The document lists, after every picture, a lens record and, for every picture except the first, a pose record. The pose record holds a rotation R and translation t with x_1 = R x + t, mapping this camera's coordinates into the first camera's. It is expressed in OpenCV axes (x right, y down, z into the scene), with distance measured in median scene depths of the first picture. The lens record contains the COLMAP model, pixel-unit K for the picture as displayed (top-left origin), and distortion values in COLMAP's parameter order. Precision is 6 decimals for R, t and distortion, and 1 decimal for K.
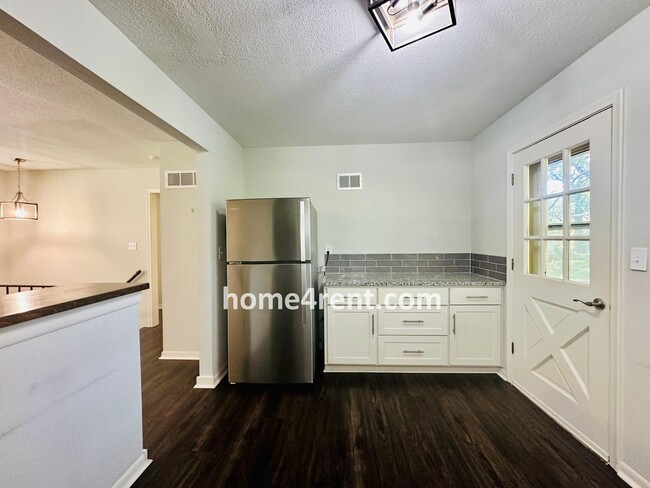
lens RADIAL K [[259.4, 0, 325.0], [0, 259.4, 244.0], [0, 0, 1]] dist [-0.002020, -0.000094]
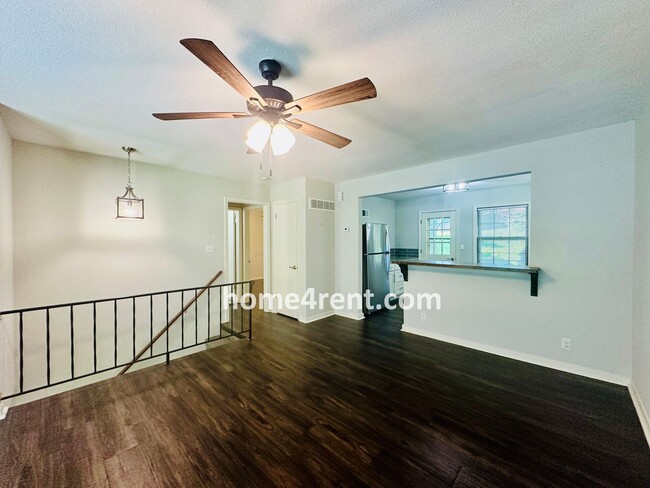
lens RADIAL K [[259.4, 0, 325.0], [0, 259.4, 244.0], [0, 0, 1]] dist [-0.002020, -0.000094]
pose [[0.649144, -0.004223, 0.760654, -2.148782], [0.011599, 0.999923, -0.004347, -0.001937], [-0.760577, 0.011644, 0.649143, -0.056606]]
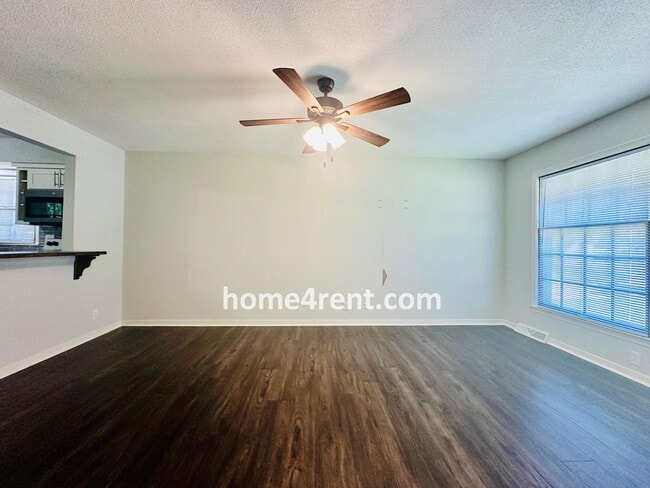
lens RADIAL K [[259.4, 0, 325.0], [0, 259.4, 244.0], [0, 0, 1]] dist [-0.002020, -0.000094]
pose [[-0.995114, -0.003256, -0.098682, -1.640028], [-0.004686, 0.999887, 0.014262, 0.058026], [0.098624, 0.014655, -0.995017, 1.352151]]
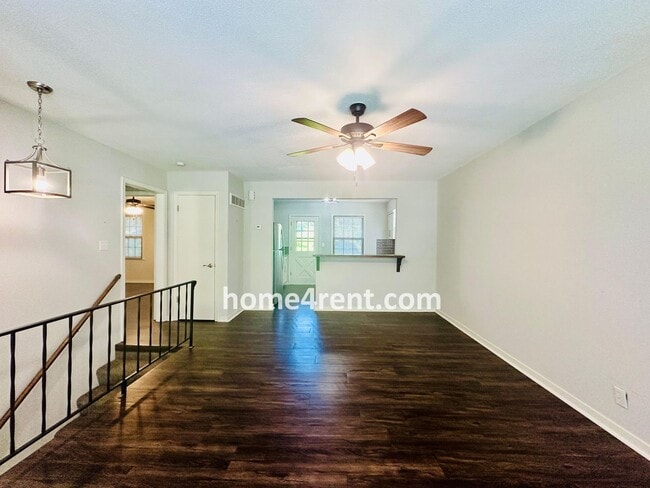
lens RADIAL K [[259.4, 0, 325.0], [0, 259.4, 244.0], [0, 0, 1]] dist [-0.002020, -0.000094]
pose [[-0.022273, -0.000938, 0.999751, -2.650570], [0.009809, 0.999951, 0.001157, 0.018976], [-0.999704, 0.009832, -0.022263, 0.626779]]
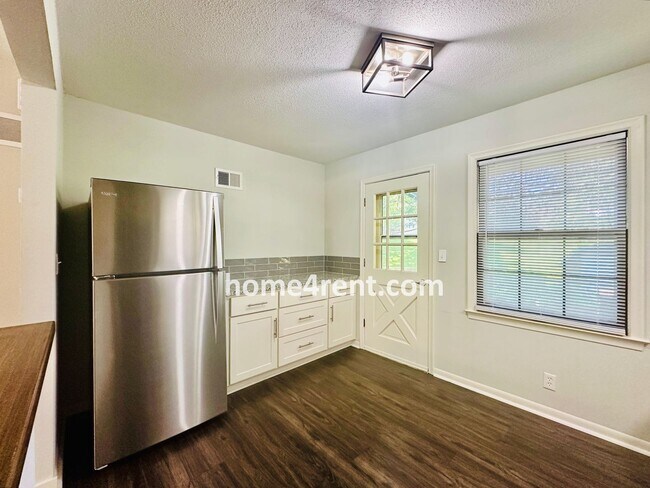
lens RADIAL K [[266.8, 0, 325.0], [0, 266.8, 244.0], [0, 0, 1]] dist [-0.000298, 0.000112]
pose [[0.695082, 0.012744, 0.718817, -0.460177], [0.001449, 0.999816, -0.019127, 0.005188], [-0.718929, 0.014336, 0.694936, 0.149751]]
